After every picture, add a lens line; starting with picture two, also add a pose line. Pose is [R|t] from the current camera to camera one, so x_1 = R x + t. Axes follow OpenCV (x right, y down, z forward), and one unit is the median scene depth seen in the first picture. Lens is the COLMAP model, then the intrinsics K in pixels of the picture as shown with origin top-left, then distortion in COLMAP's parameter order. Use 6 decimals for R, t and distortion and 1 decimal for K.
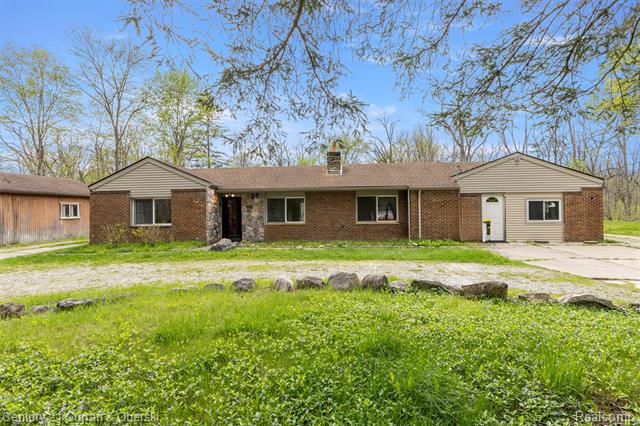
lens RADIAL K [[325.9, 0, 320.0], [0, 325.9, 213.0], [0, 0, 1]] dist [0.000832, 0.000275]
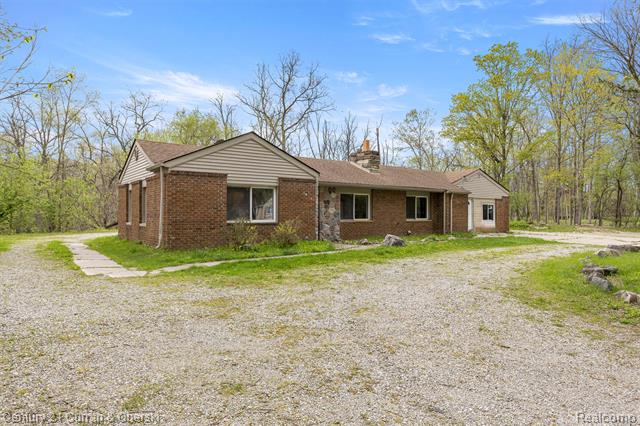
lens RADIAL K [[396.4, 0, 320.0], [0, 396.4, 213.0], [0, 0, 1]] dist [-0.000128, -0.000104]
pose [[0.741638, 0.013889, 0.670656, -0.973399], [-0.013094, 0.999895, -0.006227, 0.018269], [-0.670672, -0.004164, 0.741742, 0.205226]]
